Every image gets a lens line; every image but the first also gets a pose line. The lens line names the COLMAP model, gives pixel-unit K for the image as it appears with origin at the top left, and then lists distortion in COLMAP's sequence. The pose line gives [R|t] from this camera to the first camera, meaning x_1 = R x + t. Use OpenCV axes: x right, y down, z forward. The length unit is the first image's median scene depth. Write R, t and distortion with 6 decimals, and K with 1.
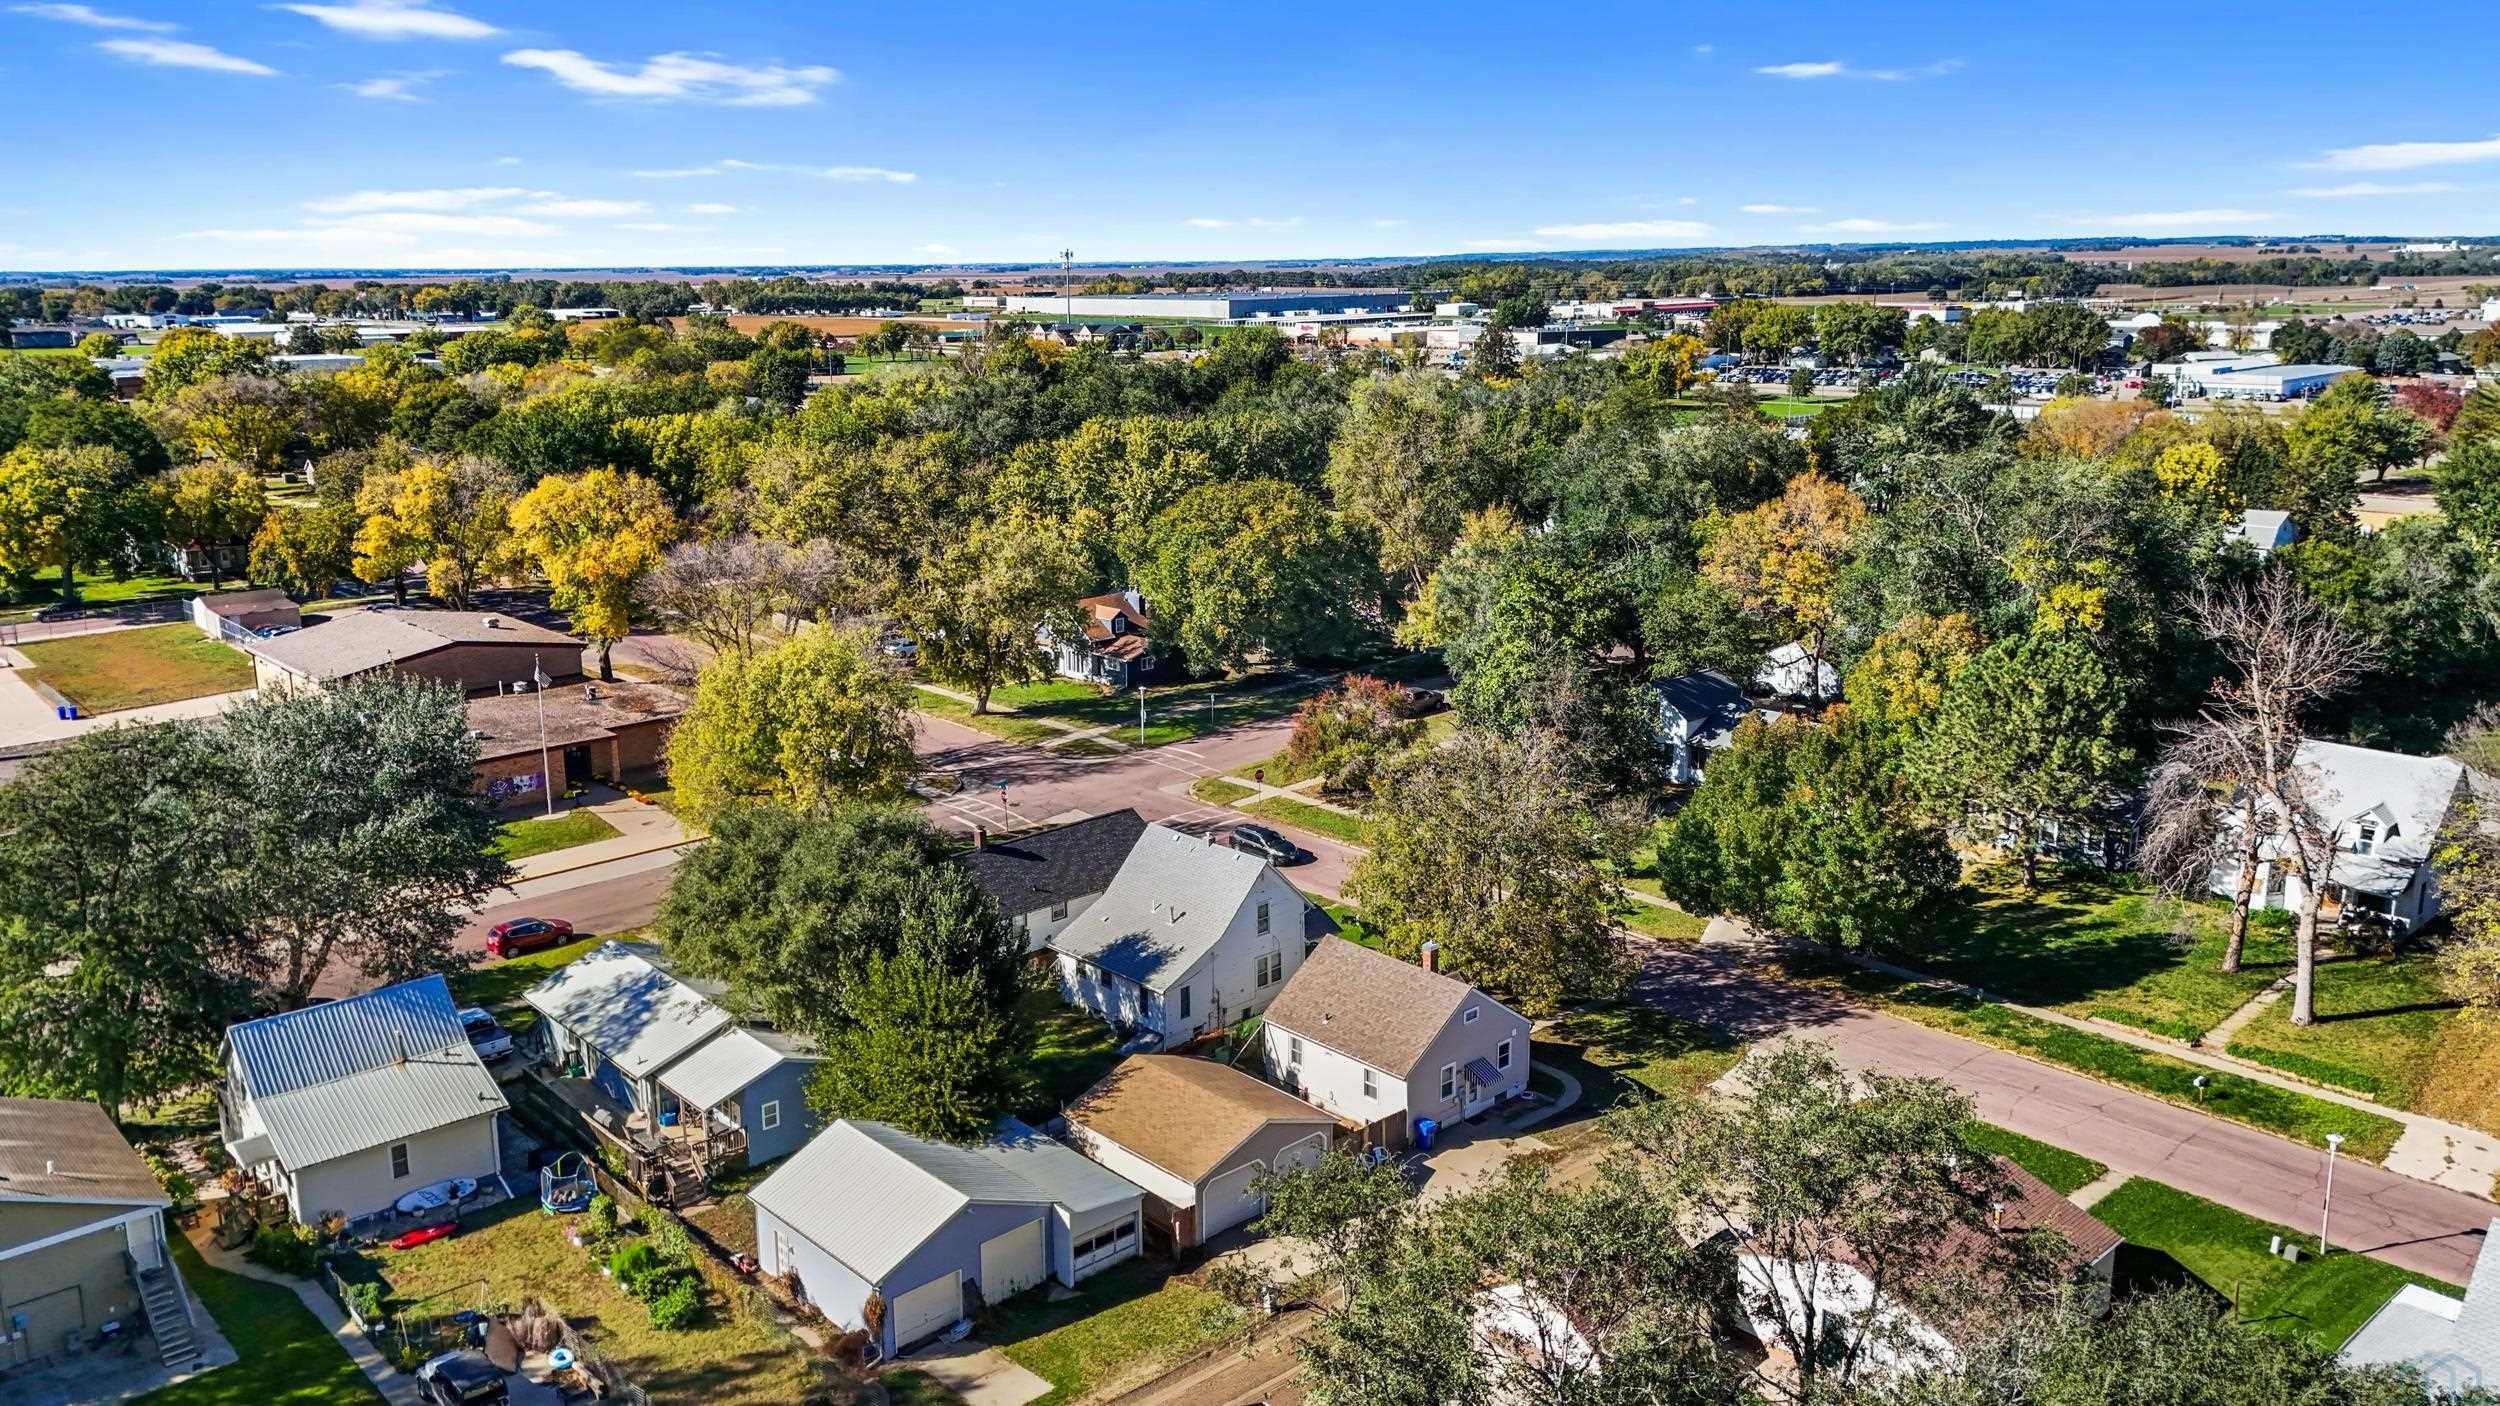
lens RADIAL K [[1892.5, 0, 1250.0], [0, 1892.5, 703.0], [0, 0, 1]] dist [0.053688, -0.006118]
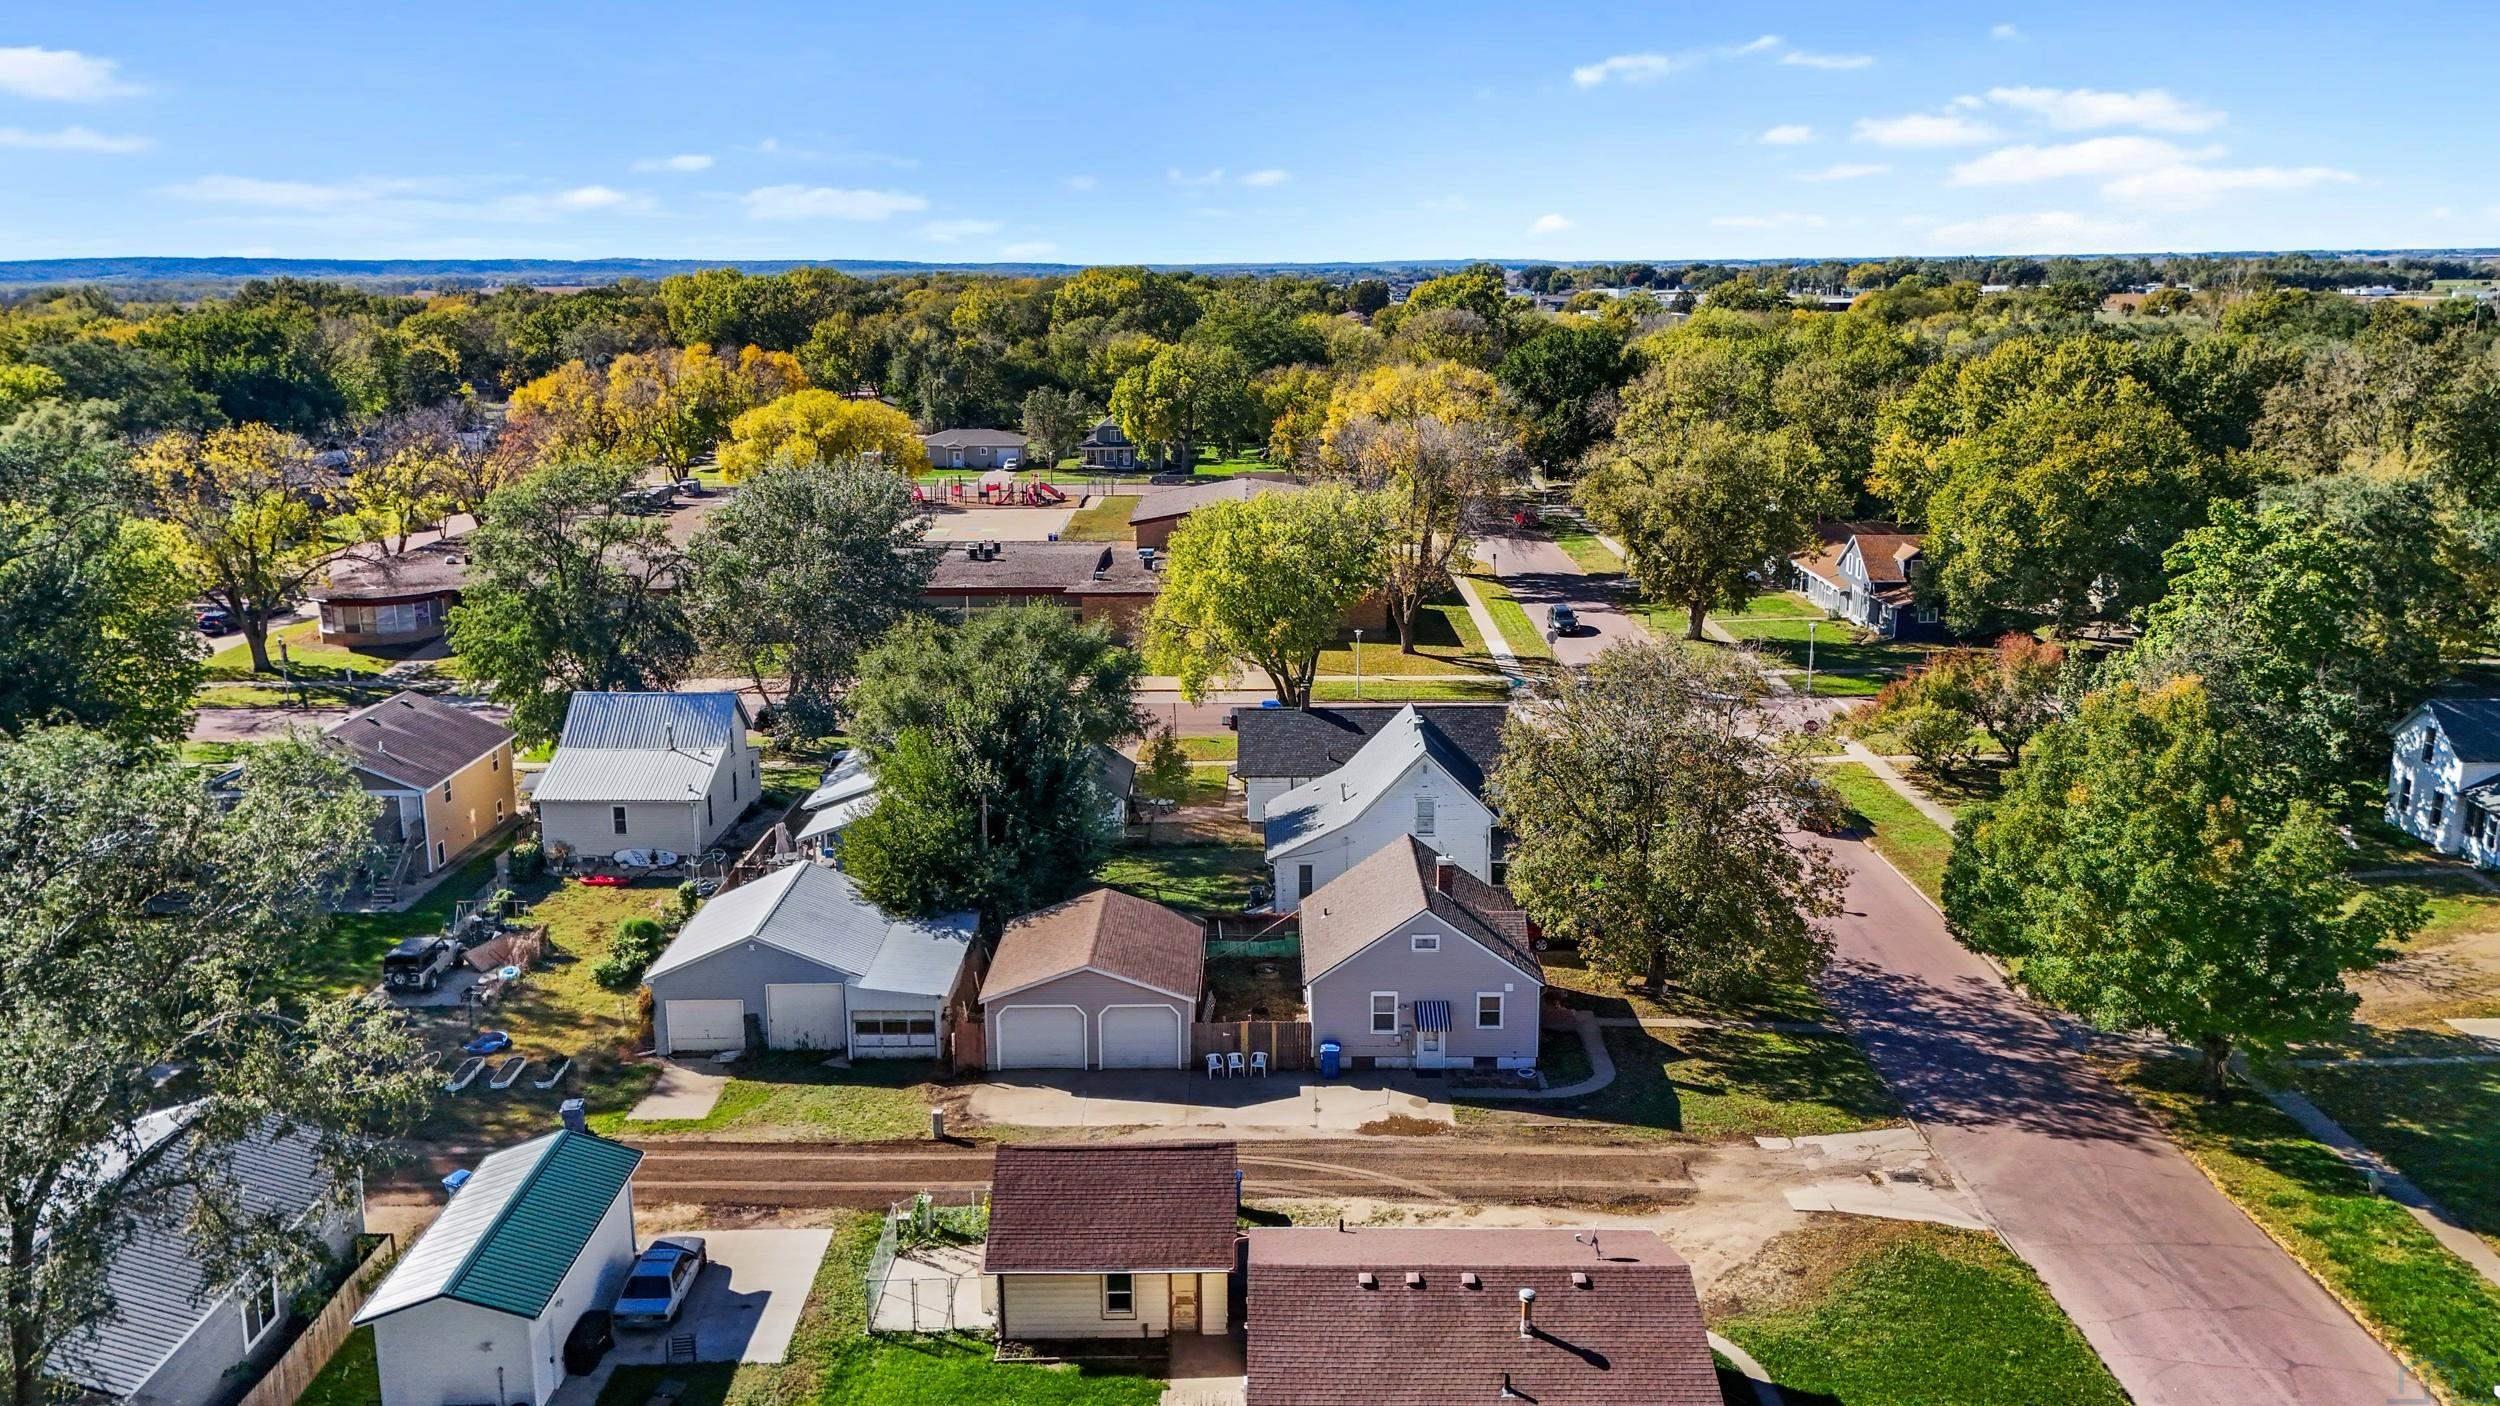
lens RADIAL K [[1892.5, 0, 1250.0], [0, 1892.5, 703.0], [0, 0, 1]] dist [0.053688, -0.006118]
pose [[0.723845, 0.159256, -0.671331, 0.535309], [-0.158262, 0.985378, 0.063114, 0.019863], [0.671566, 0.060561, 0.738465, 0.300635]]
